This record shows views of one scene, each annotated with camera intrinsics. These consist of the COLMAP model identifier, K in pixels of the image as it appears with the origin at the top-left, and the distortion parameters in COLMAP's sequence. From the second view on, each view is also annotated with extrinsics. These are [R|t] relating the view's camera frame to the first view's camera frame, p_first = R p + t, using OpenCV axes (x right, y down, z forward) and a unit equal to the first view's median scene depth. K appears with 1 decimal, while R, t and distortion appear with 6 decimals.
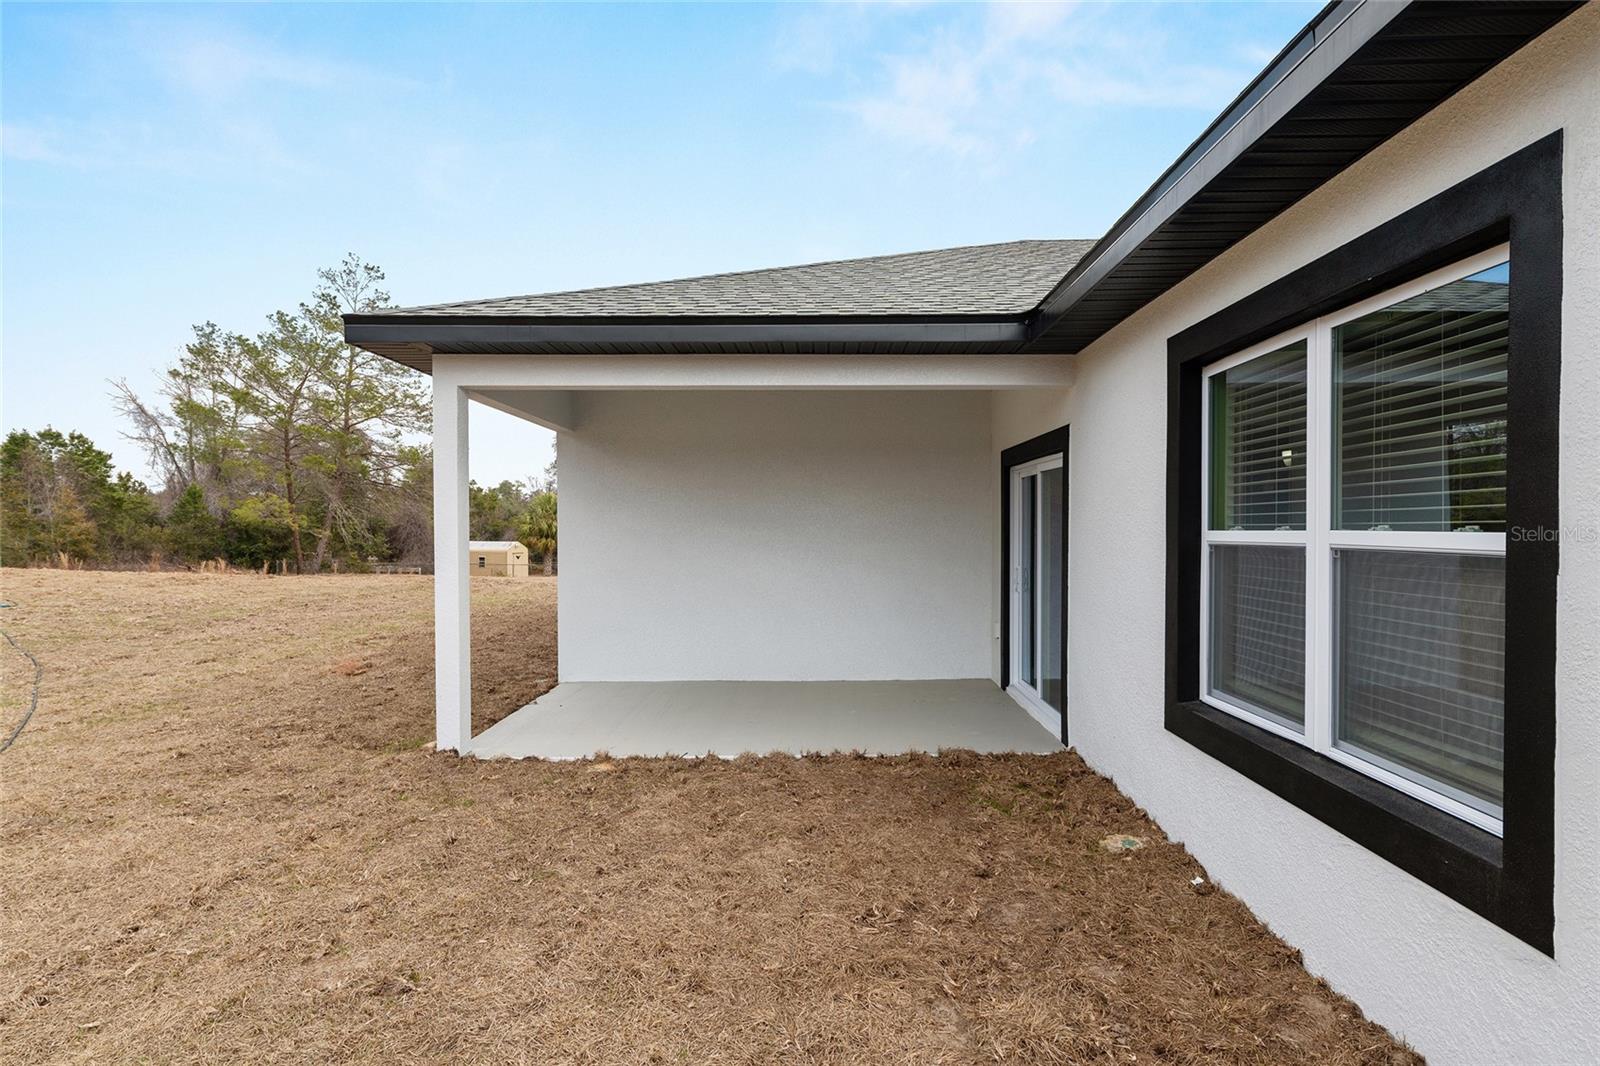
lens RADIAL K [[834.7, 0, 800.9], [0, 834.7, 535.3], [0, 0, 1]] dist [0.004543, -0.000770]
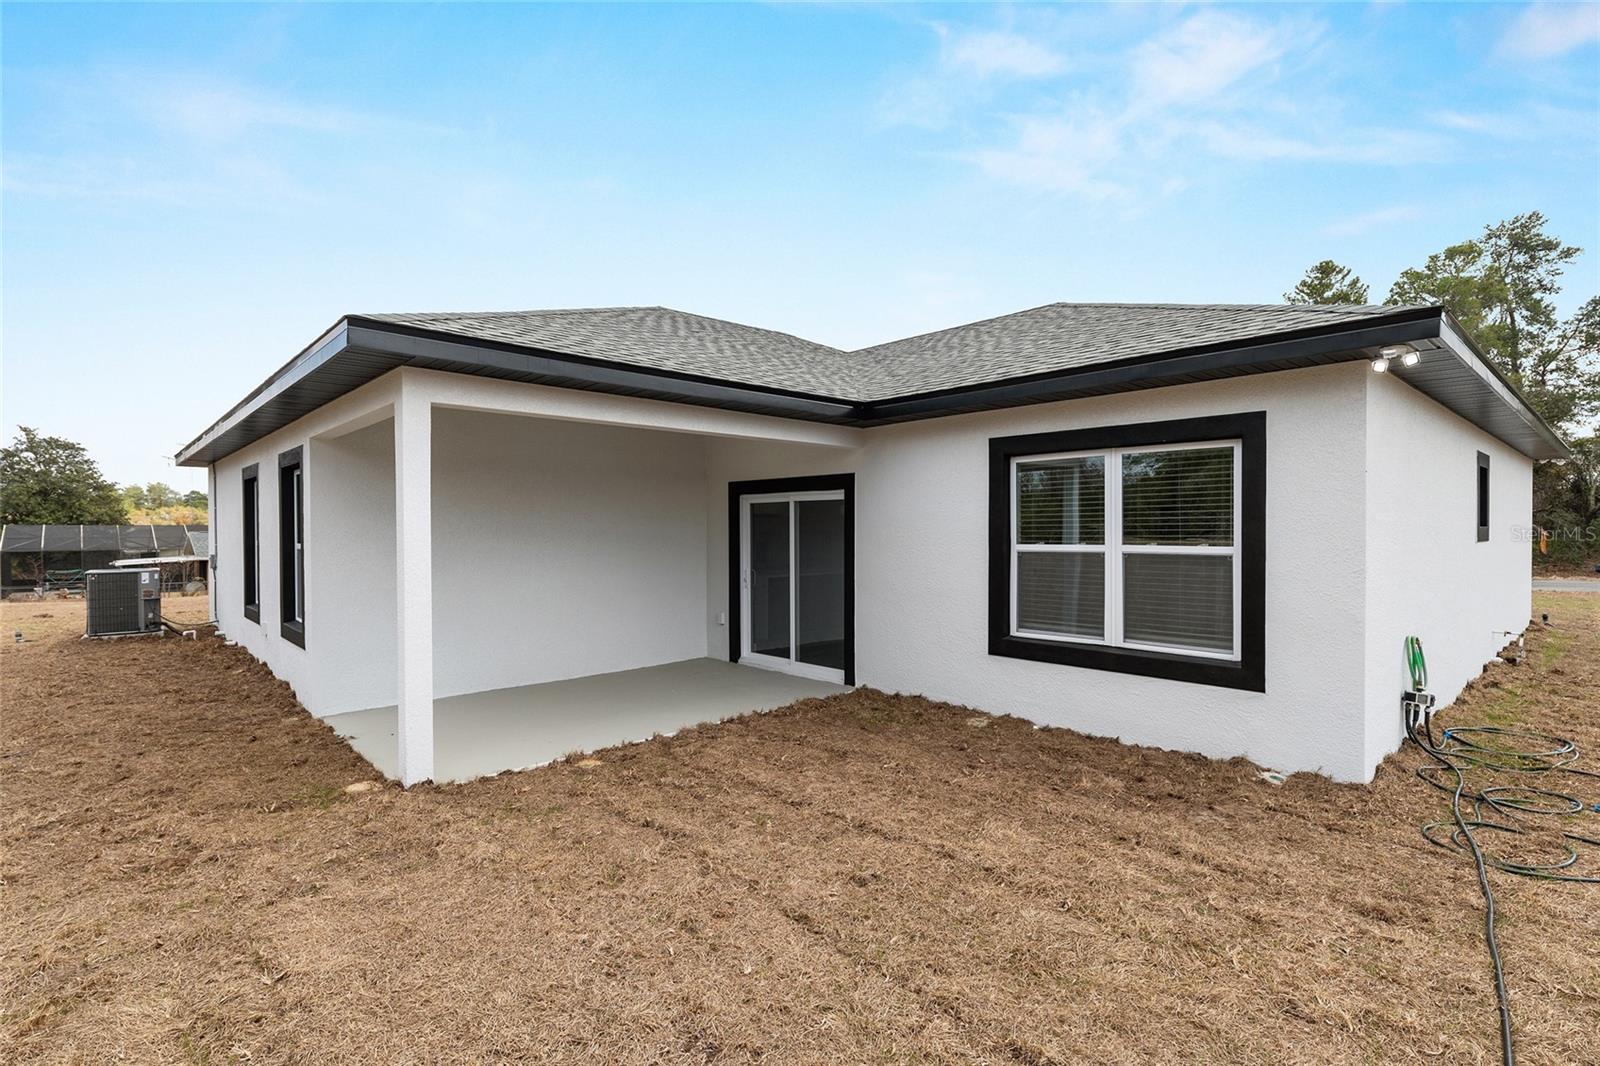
lens RADIAL K [[758.6, 0, 794.6], [0, 758.6, 541.7], [0, 0, 1]] dist [0.002152, -0.000375]
pose [[0.724345, -0.013852, 0.689299, -1.041996], [0.012481, 0.999898, 0.006977, -0.029657], [-0.689325, 0.003549, 0.724444, 0.107902]]
